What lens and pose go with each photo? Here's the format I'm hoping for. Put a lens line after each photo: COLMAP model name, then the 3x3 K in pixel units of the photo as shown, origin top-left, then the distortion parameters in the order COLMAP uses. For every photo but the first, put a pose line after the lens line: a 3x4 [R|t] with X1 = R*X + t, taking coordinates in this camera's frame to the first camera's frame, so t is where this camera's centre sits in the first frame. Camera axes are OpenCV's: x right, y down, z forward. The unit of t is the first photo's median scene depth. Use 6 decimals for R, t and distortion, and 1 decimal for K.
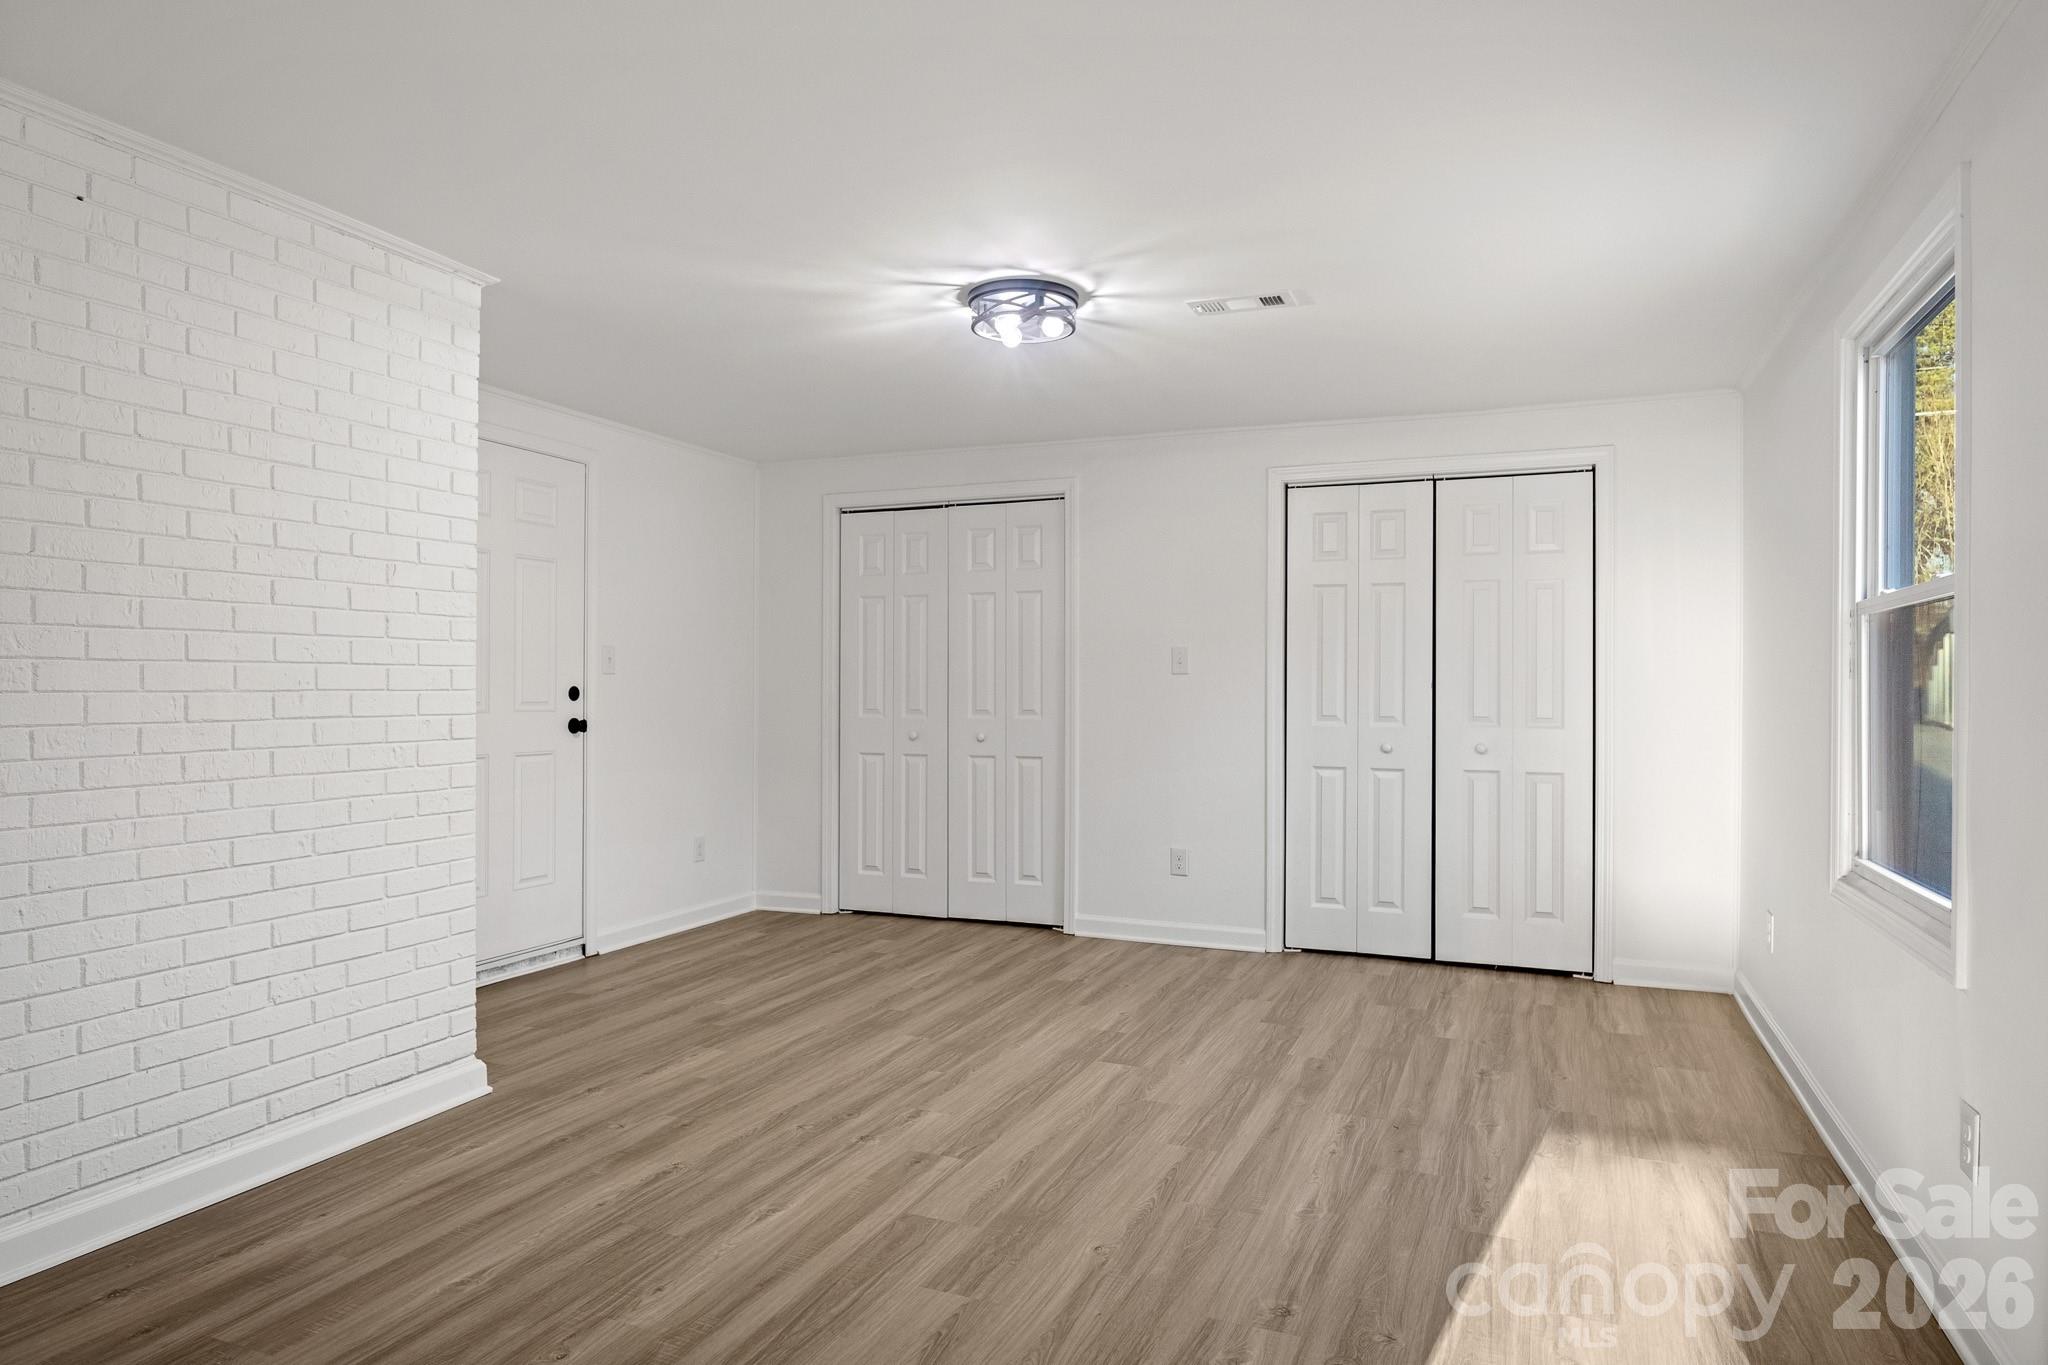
lens RADIAL K [[1262.6, 0, 1023.0], [0, 1262.6, 685.2], [0, 0, 1]] dist [0.001069, 0.001081]
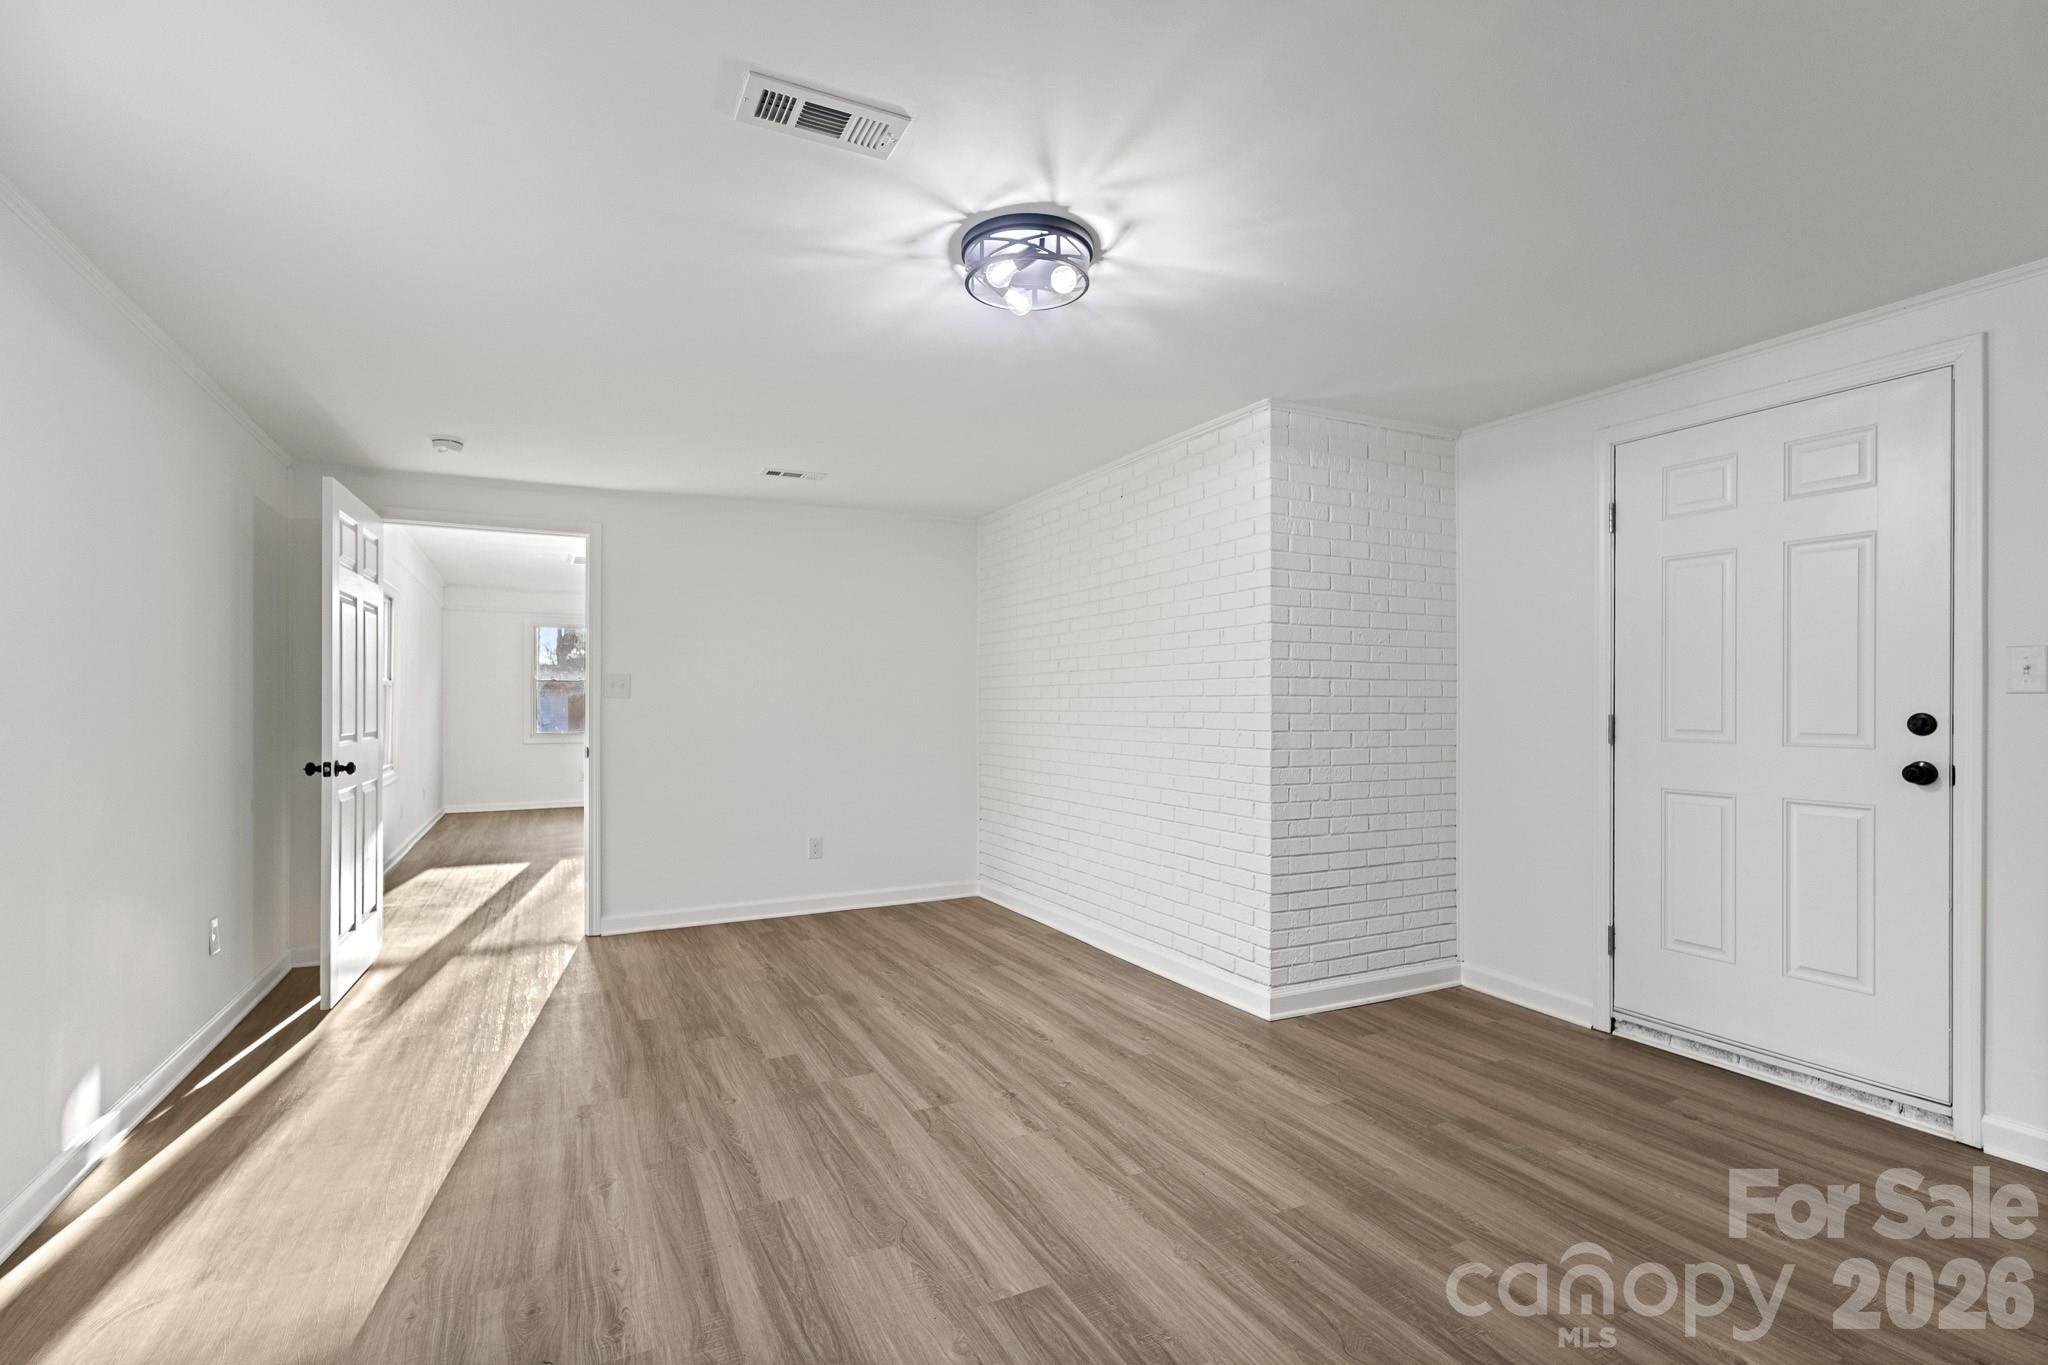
lens RADIAL K [[955.6, 0, 1022.4], [0, 955.6, 696.5], [0, 0, 1]] dist [0.000683, 0.001023]
pose [[-0.658952, -0.012063, -0.752088, 0.528510], [-0.003803, 0.999912, -0.012706, 0.000179], [0.752175, -0.005513, -0.658940, 1.562712]]
